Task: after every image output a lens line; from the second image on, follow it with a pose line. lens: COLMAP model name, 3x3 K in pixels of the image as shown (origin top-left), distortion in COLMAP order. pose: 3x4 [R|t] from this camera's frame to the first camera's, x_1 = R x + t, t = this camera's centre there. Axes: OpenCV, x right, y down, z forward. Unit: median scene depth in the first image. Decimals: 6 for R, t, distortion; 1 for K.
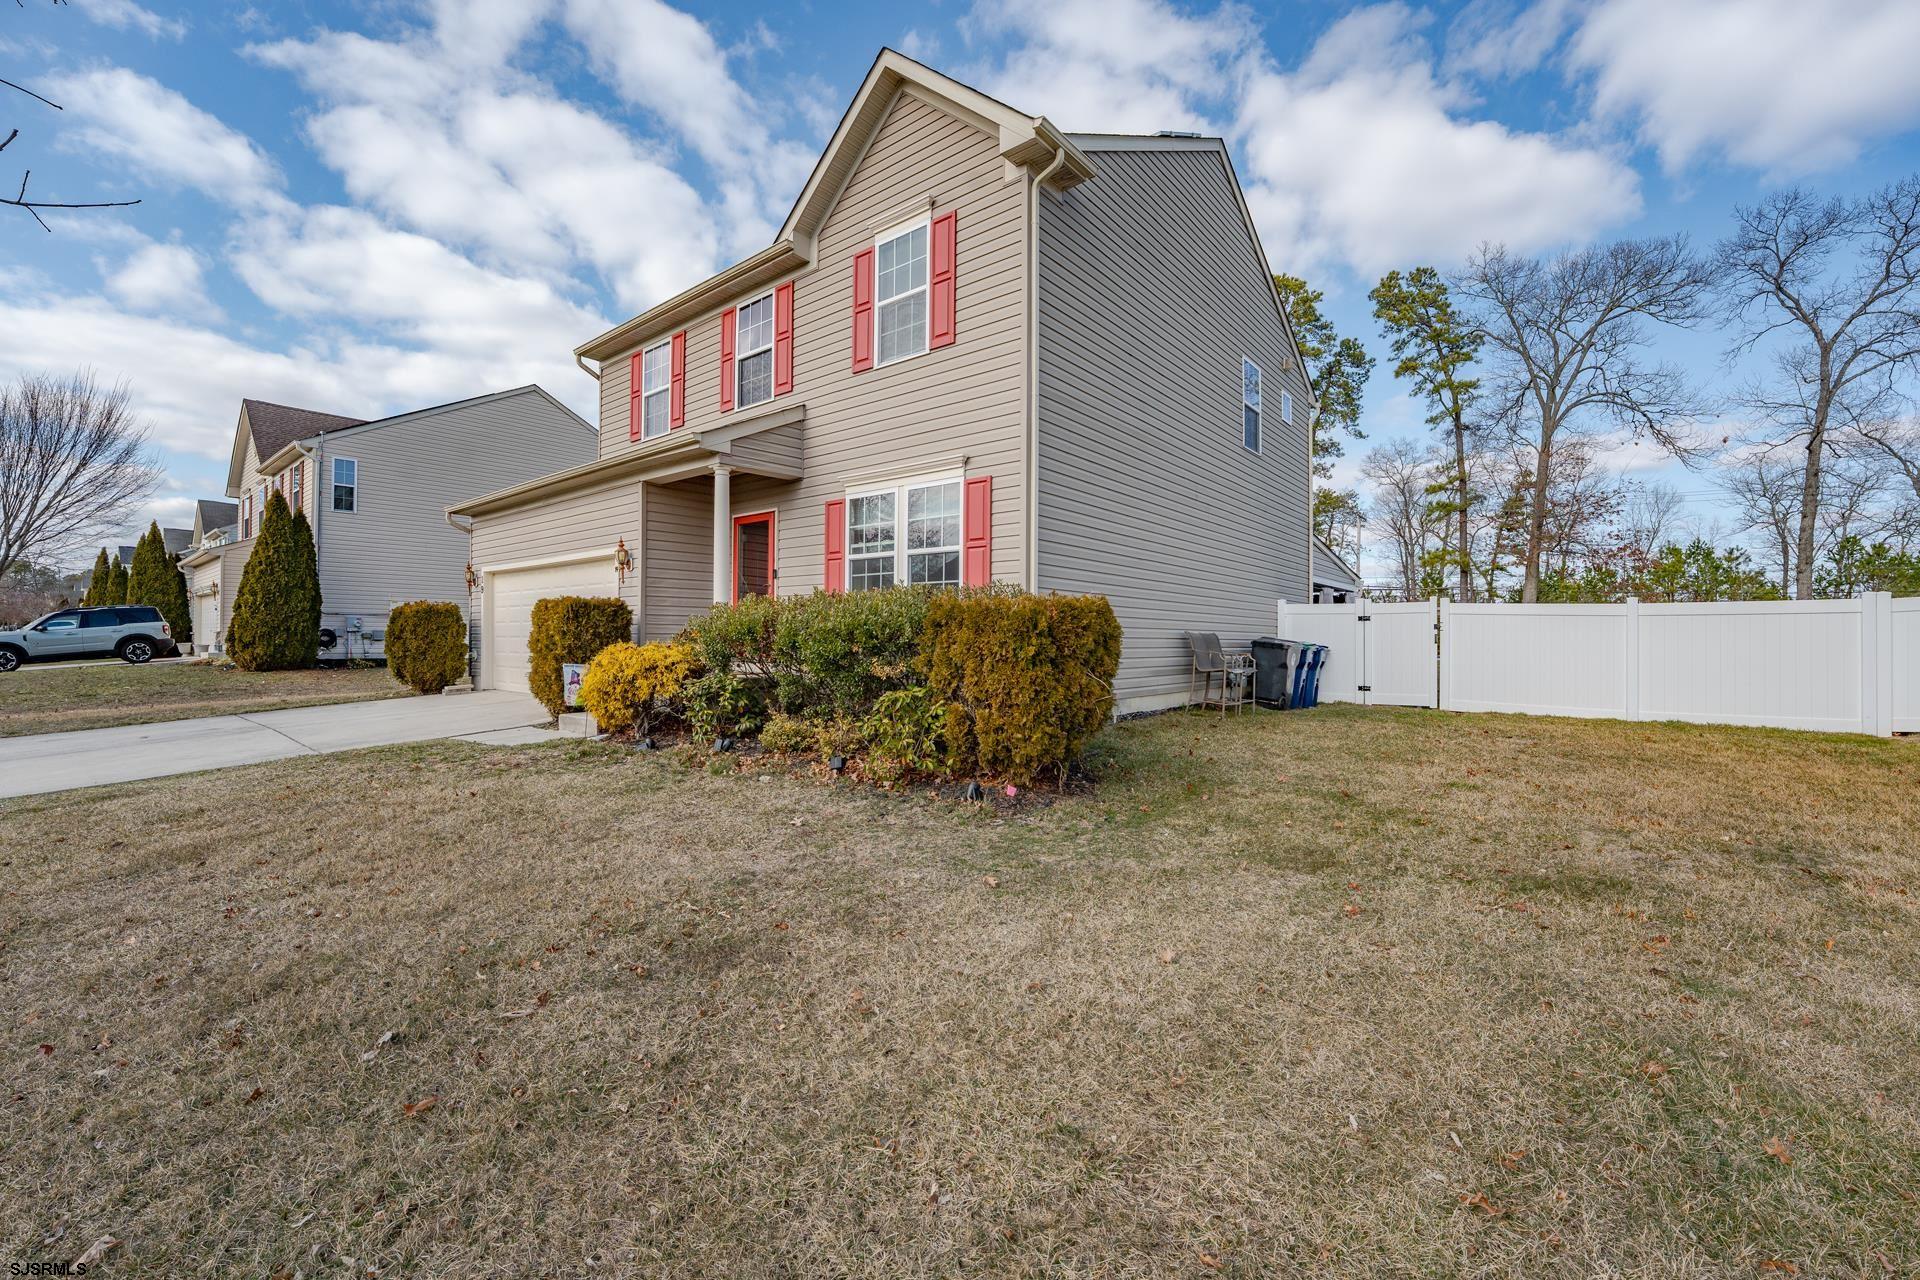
lens RADIAL K [[792.8, 0, 929.5], [0, 792.8, 634.0], [0, 0, 1]] dist [-0.004470, 0.000216]
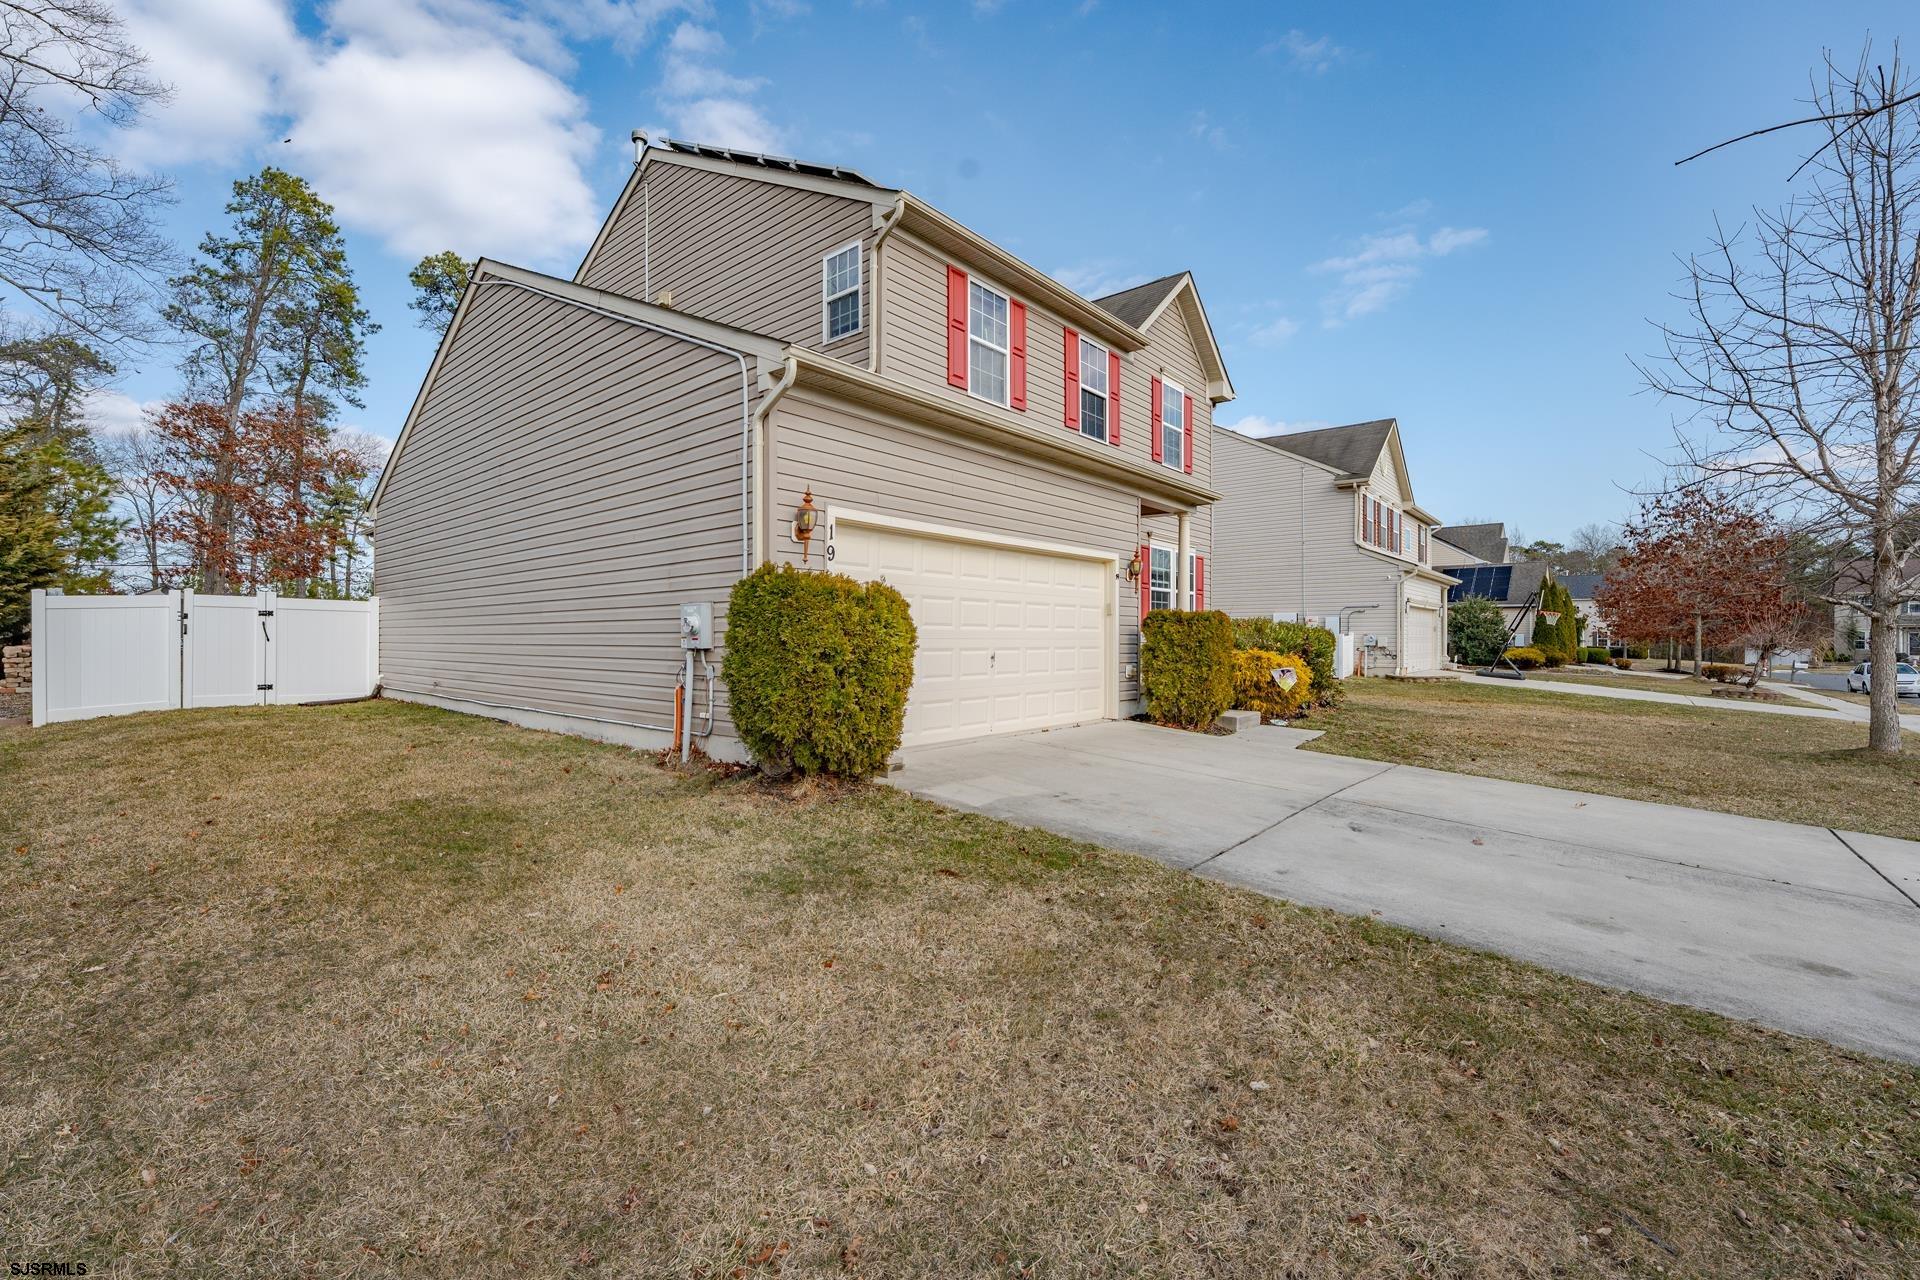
lens RADIAL K [[792.8, 0, 929.5], [0, 792.8, 634.0], [0, 0, 1]] dist [-0.004470, 0.000216]
pose [[0.014048, -0.005850, 0.999884, -1.034356], [-0.013155, 0.999895, 0.006035, -0.012455], [-0.999815, -0.013238, 0.013970, 0.930728]]
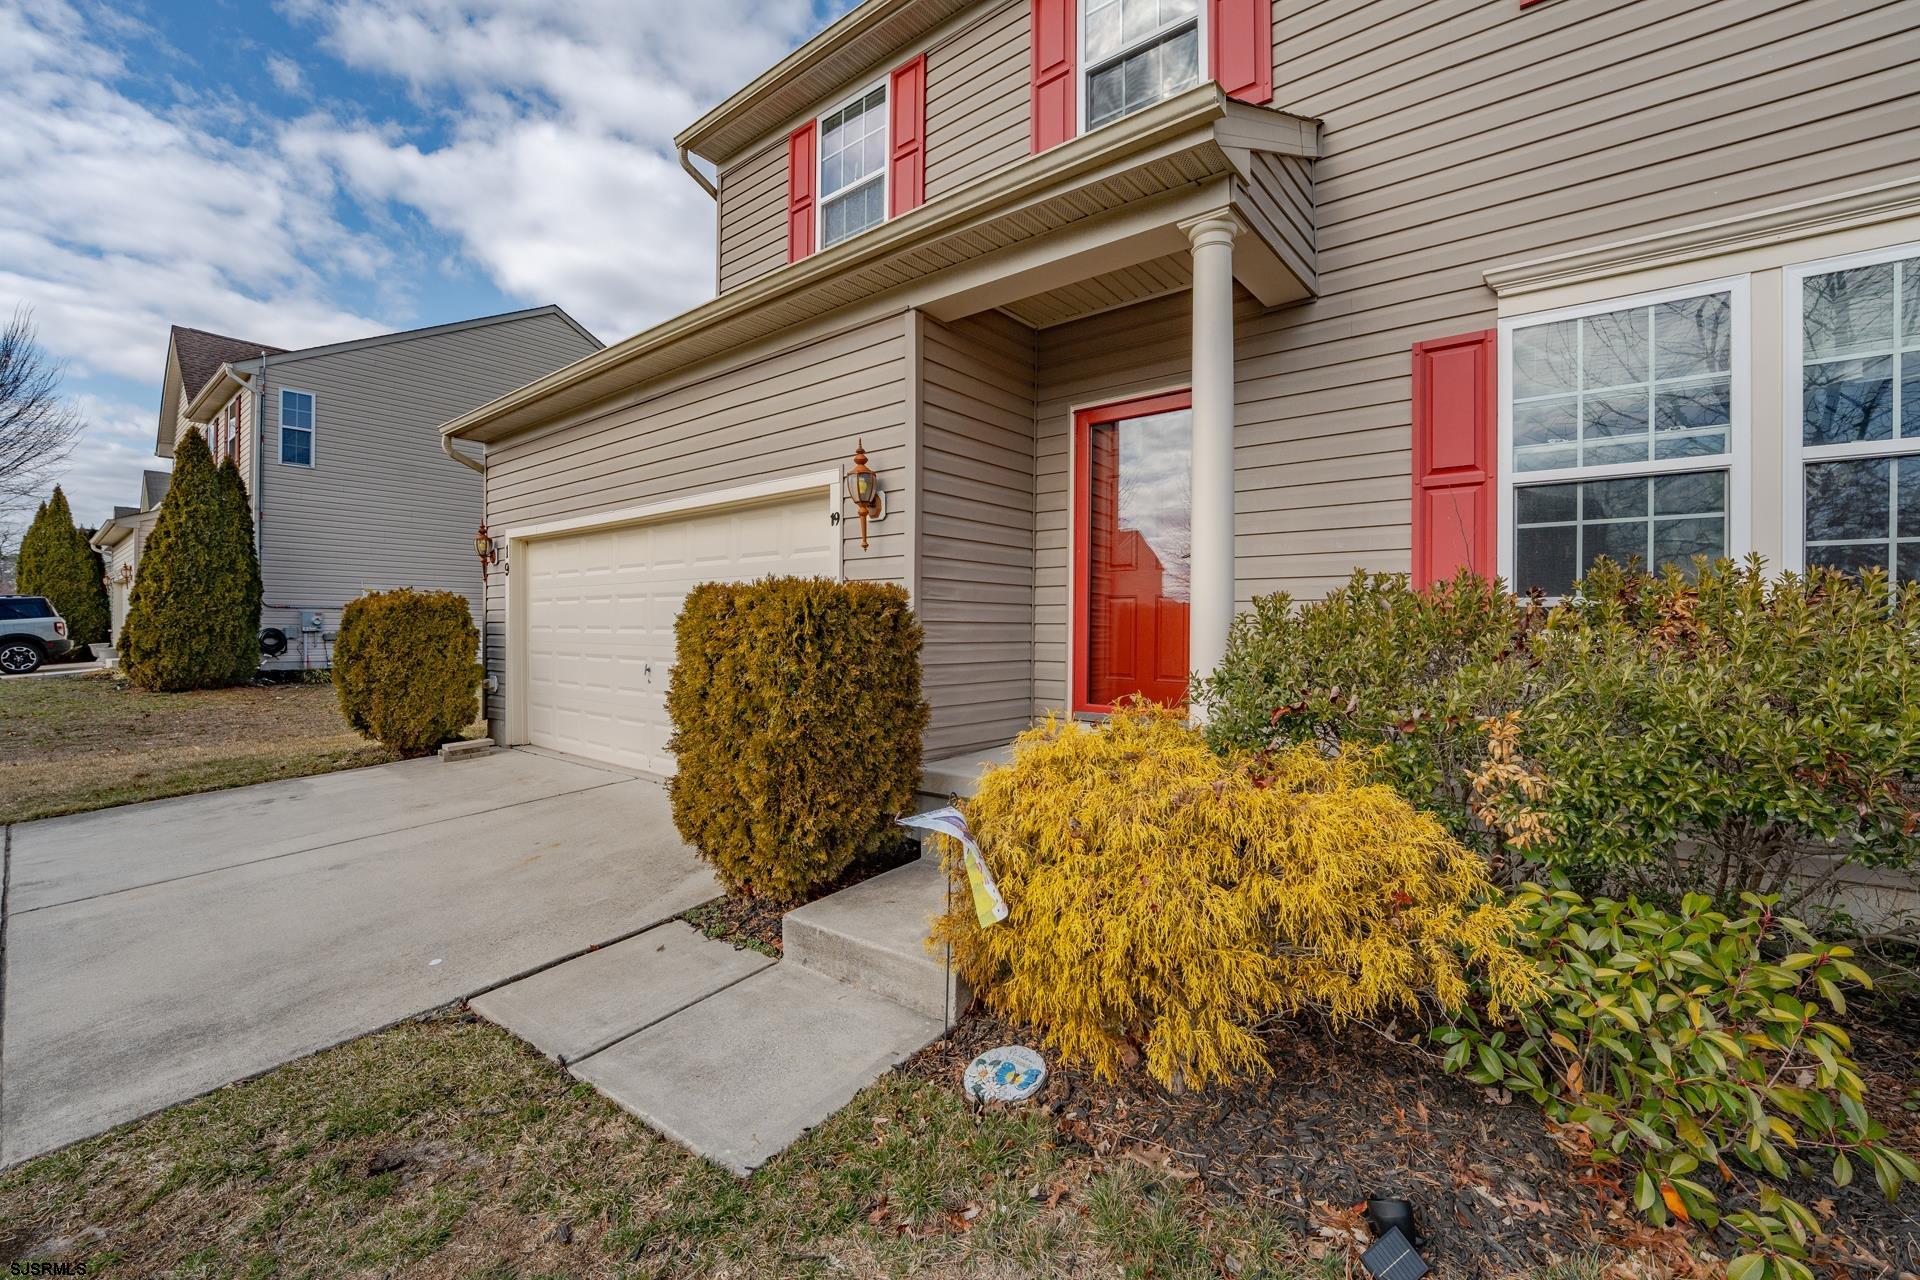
lens RADIAL K [[796.8, 0, 950.8], [0, 796.8, 632.5], [0, 0, 1]] dist [-0.014528, 0.000292]
pose [[0.999627, -0.000248, 0.027308, -0.261603], [-0.000091, 0.999923, 0.012406, -0.018060], [-0.027309, -0.012404, 0.999550, 0.420395]]
